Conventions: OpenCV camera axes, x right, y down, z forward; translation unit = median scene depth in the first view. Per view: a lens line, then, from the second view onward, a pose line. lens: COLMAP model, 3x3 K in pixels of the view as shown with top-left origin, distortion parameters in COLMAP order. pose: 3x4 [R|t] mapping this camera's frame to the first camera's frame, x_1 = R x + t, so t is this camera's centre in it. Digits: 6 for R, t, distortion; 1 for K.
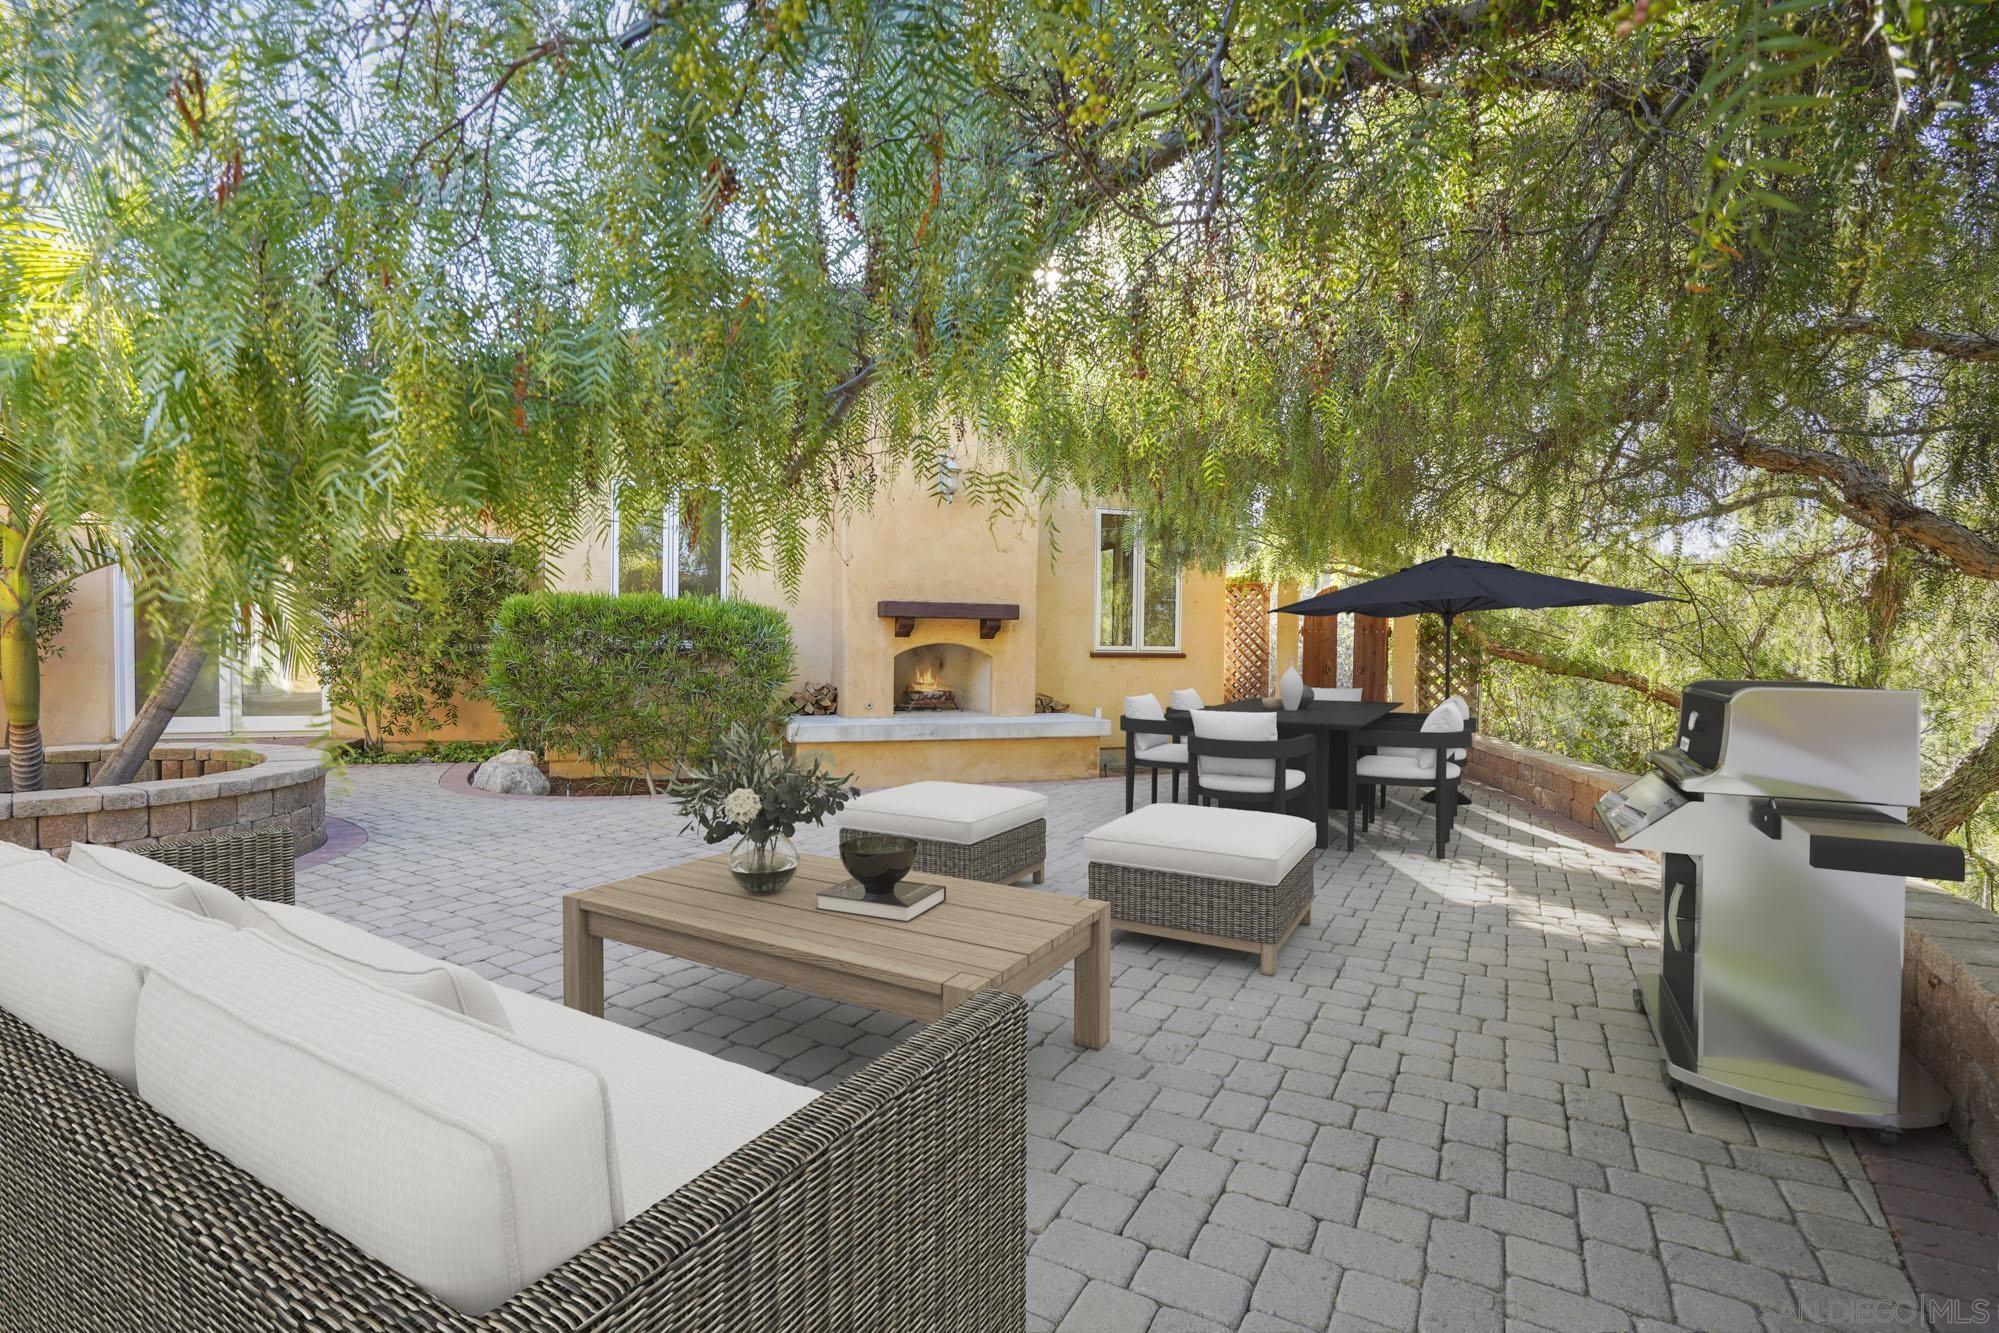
lens RADIAL K [[921.4, 0, 998.0], [0, 921.4, 661.4], [0, 0, 1]] dist [-0.050713, 0.017167]
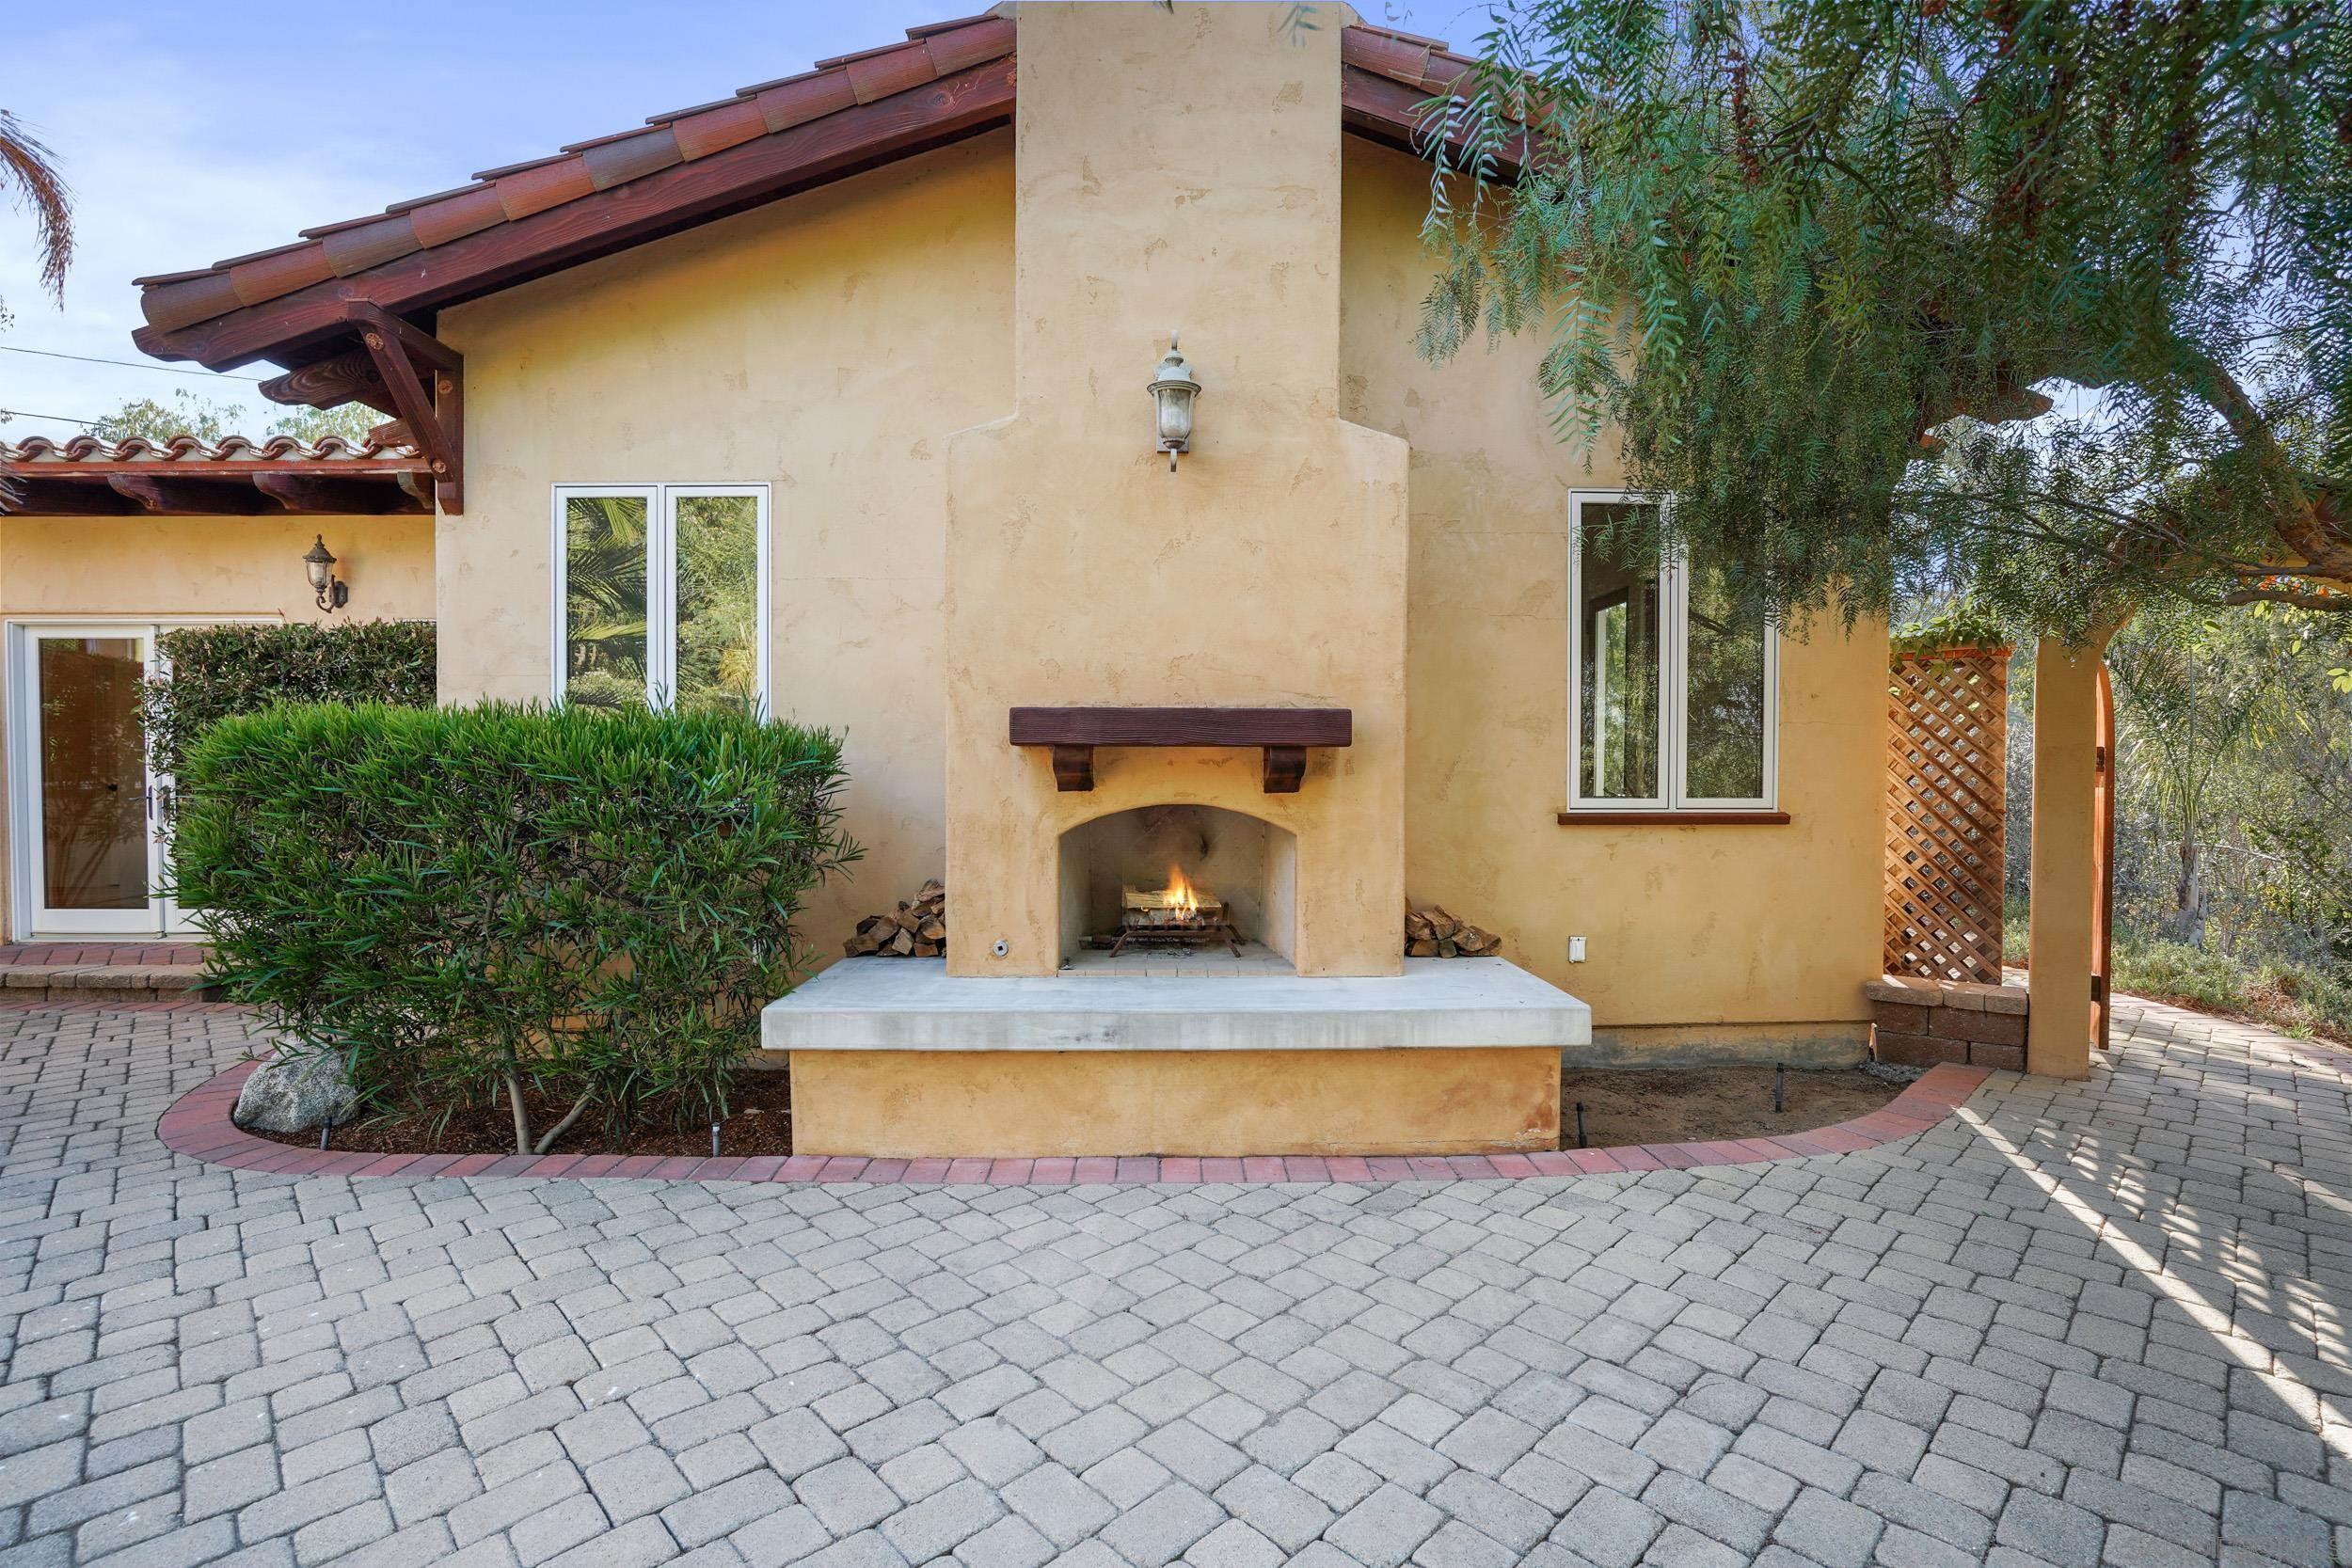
lens RADIAL K [[1084.0, 0, 1176.7], [0, 1084.0, 781.5], [0, 0, 1]] dist [-0.050713, 0.017167]
pose [[0.956916, -0.005697, -0.290308, 0.086666], [0.004823, 0.999981, -0.003726, -0.027931], [0.290324, 0.002165, 0.956926, 0.512337]]
